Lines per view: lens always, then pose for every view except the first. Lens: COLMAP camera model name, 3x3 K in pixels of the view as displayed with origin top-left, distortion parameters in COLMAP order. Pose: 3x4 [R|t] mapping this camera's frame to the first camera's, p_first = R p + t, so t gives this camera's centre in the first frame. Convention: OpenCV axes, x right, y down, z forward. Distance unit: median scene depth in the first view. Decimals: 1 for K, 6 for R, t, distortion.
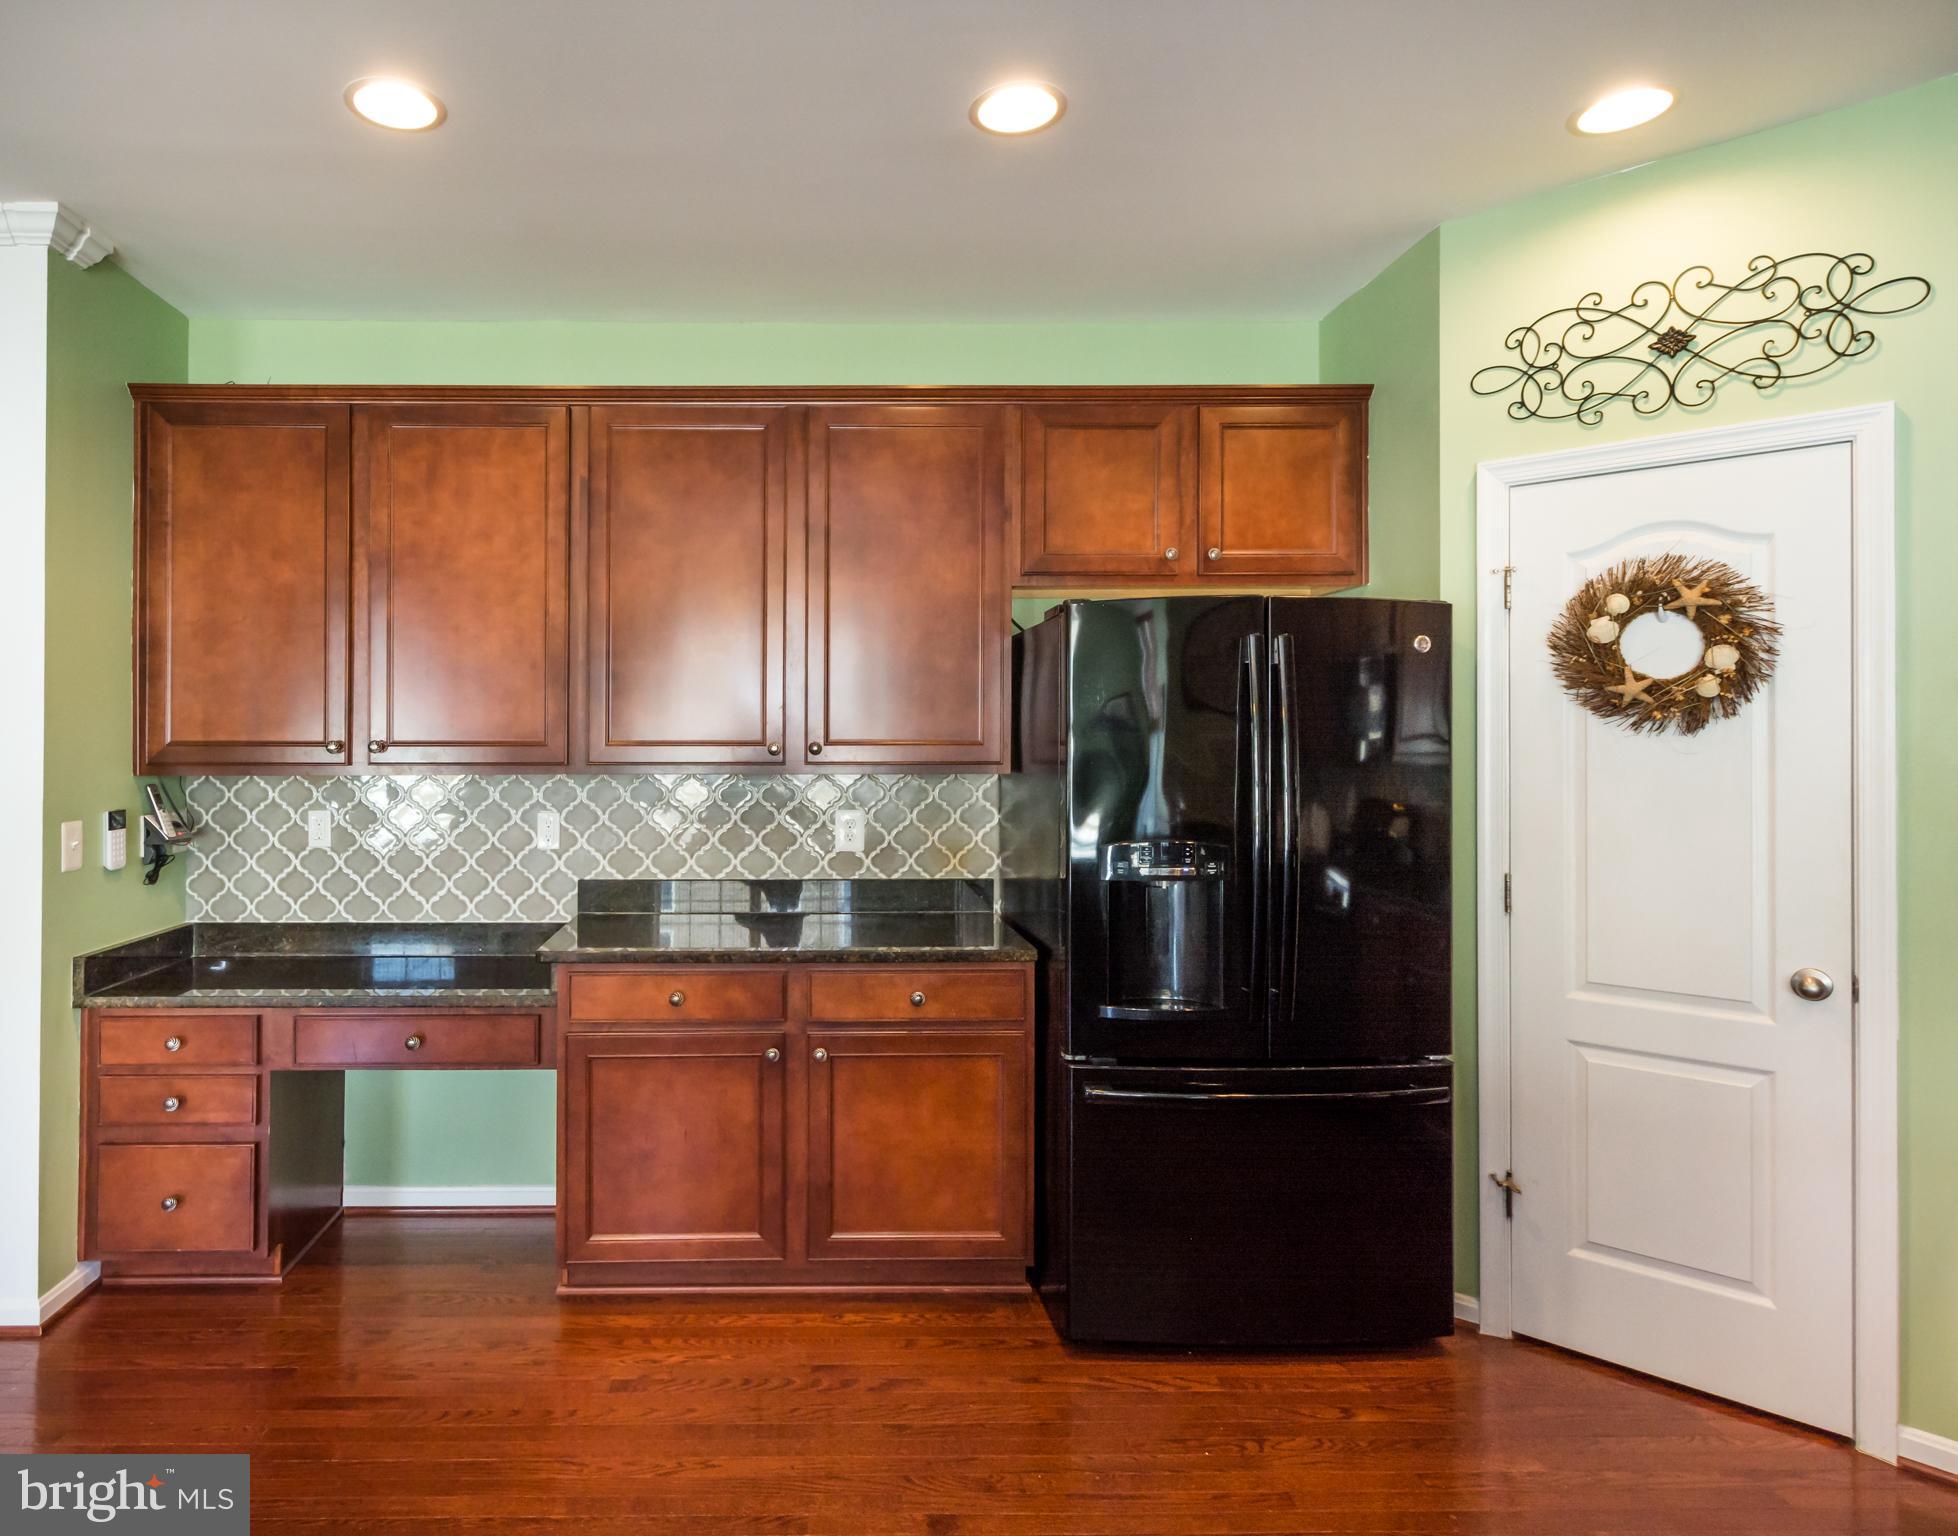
lens RADIAL K [[1159.4, 0, 781.3], [0, 1159.4, 739.2], [0, 0, 1]] dist [0.015590, -0.007435]
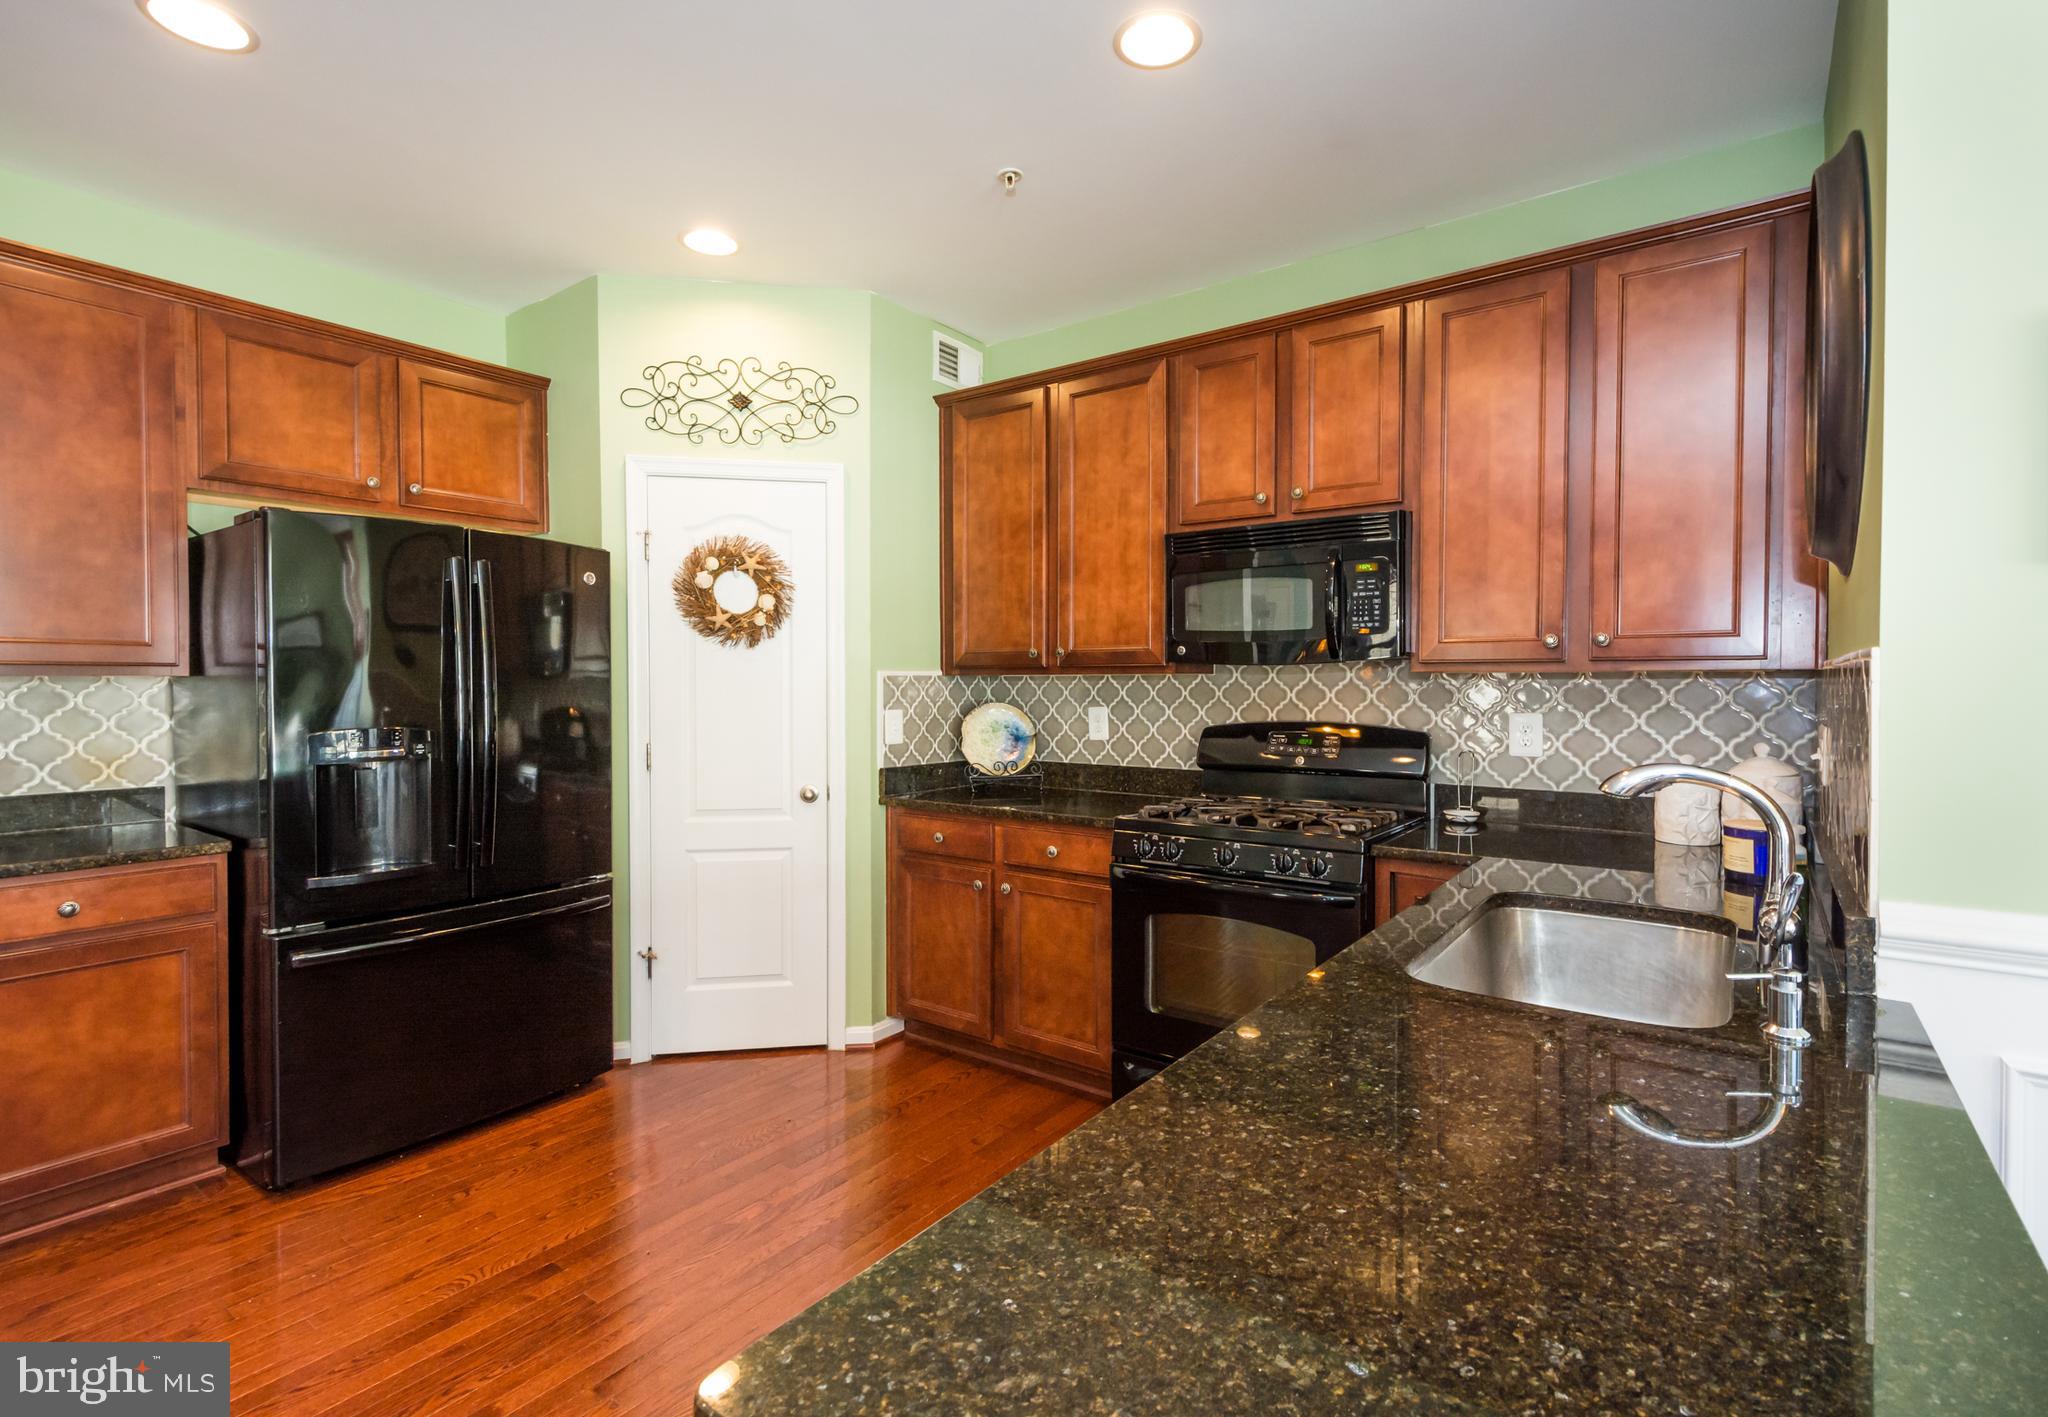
lens RADIAL K [[963.6, 0, 1057.2], [0, 963.6, 705.2], [0, 0, 1]] dist [0.018523, -0.006243]
pose [[0.581720, -0.017918, 0.813192, -0.056721], [-0.004715, 0.999666, 0.025400, 0.033905], [-0.813376, -0.018609, 0.581441, -0.110188]]
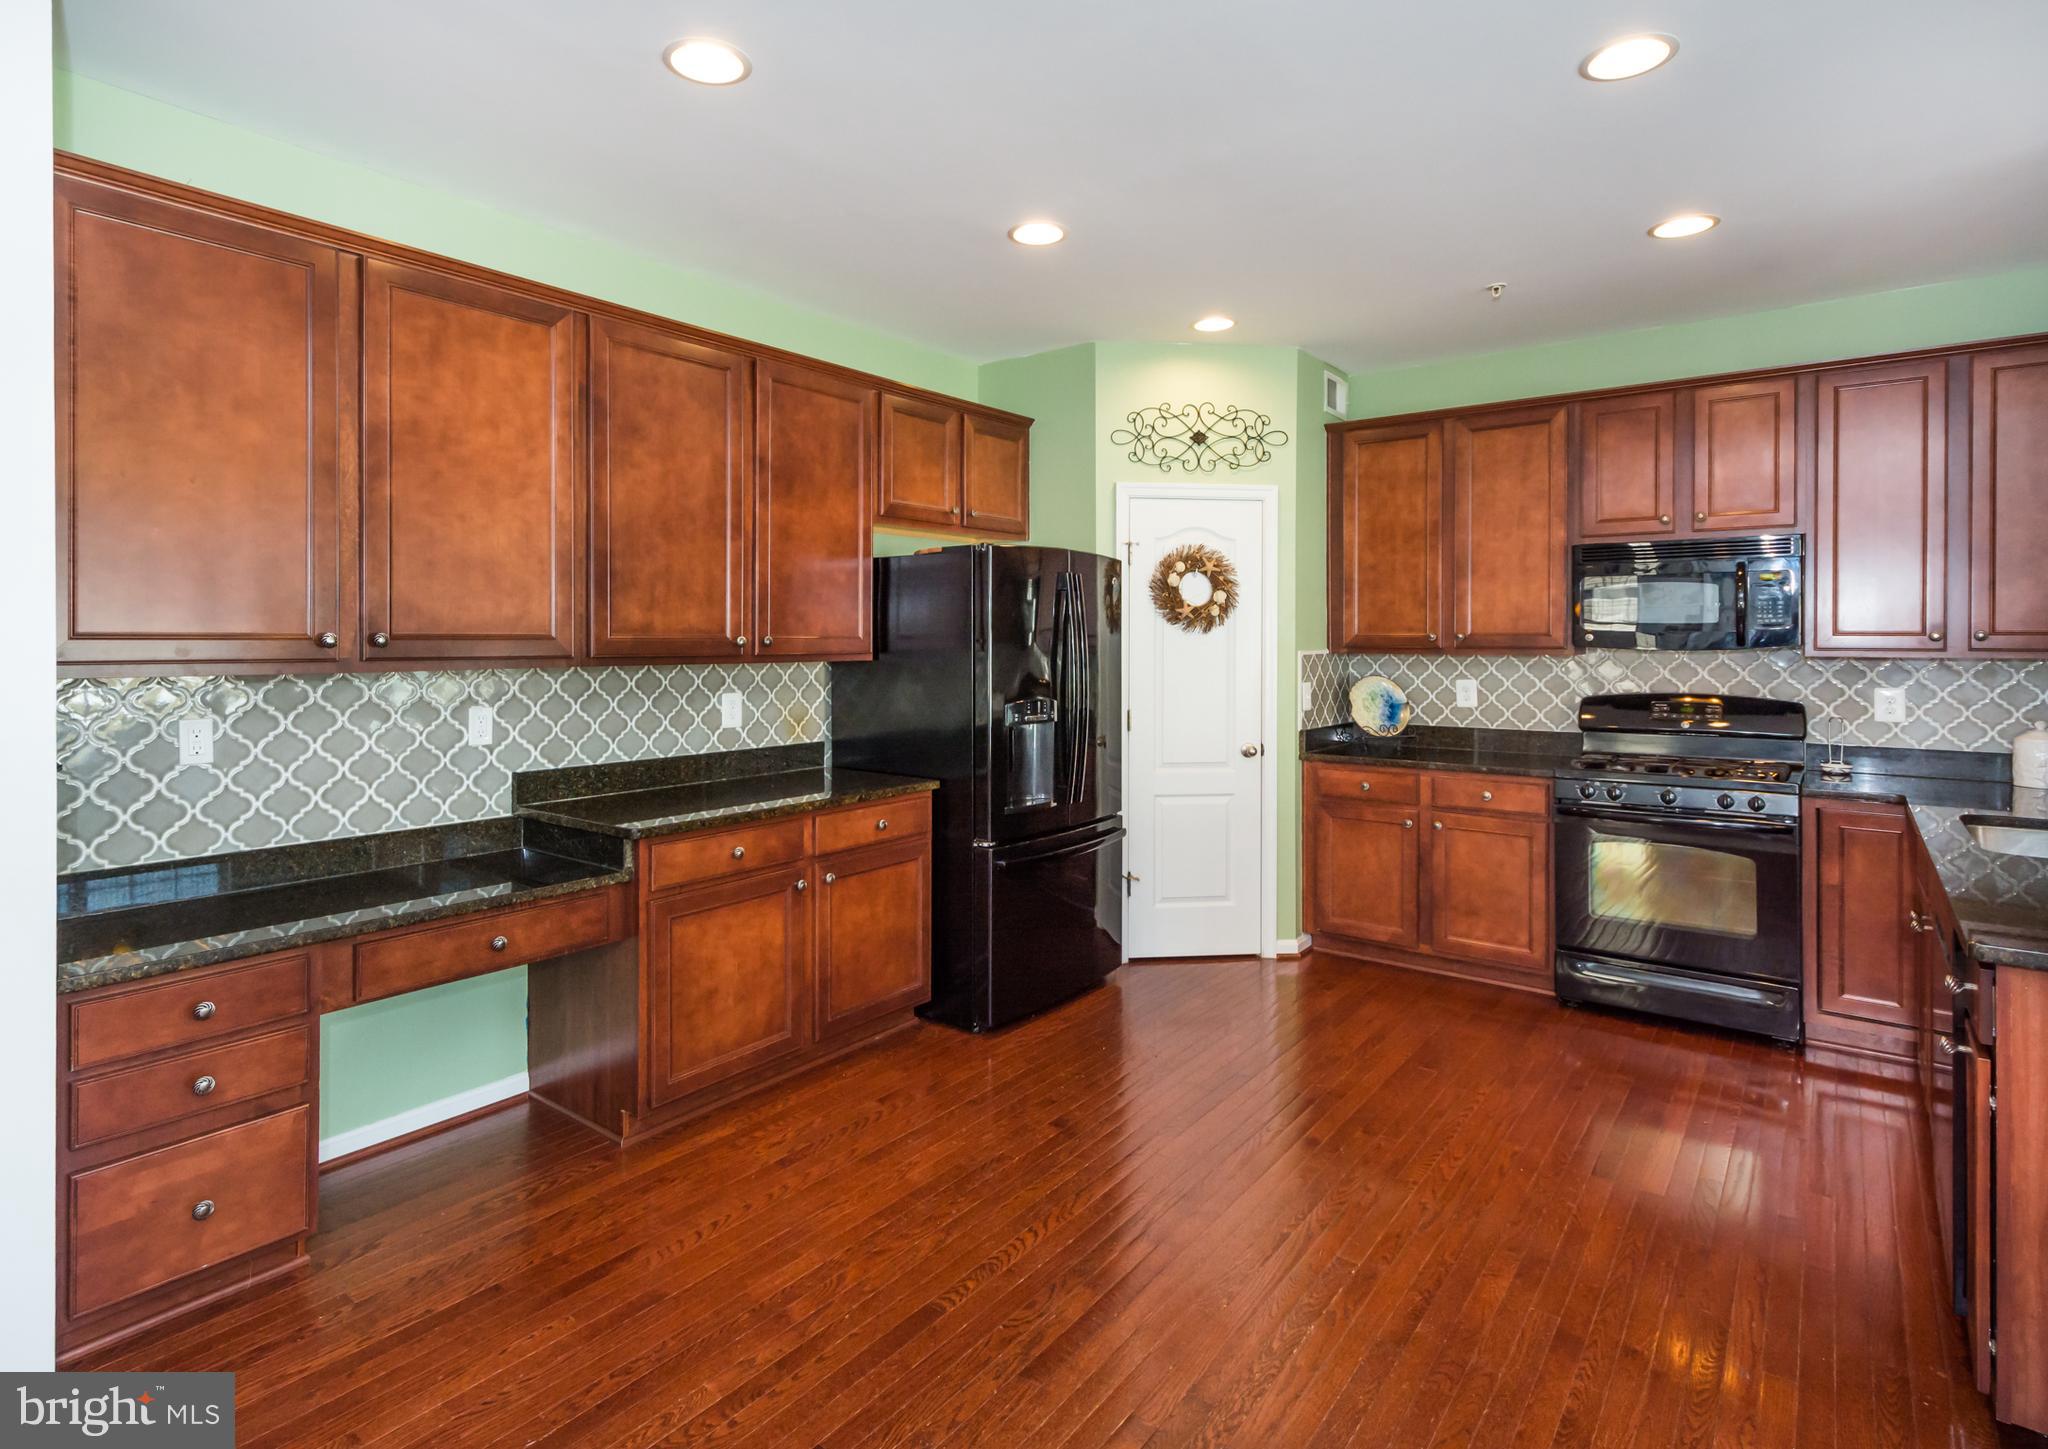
lens RADIAL K [[1052.4, 0, 1003.7], [0, 1052.4, 644.4], [0, 0, 1]] dist [0.001963, -0.000429]
pose [[0.620671, -0.003097, 0.784065, -0.768789], [-0.003486, 0.999971, 0.006709, 0.003087], [-0.784063, -0.006897, 0.620643, 0.125427]]
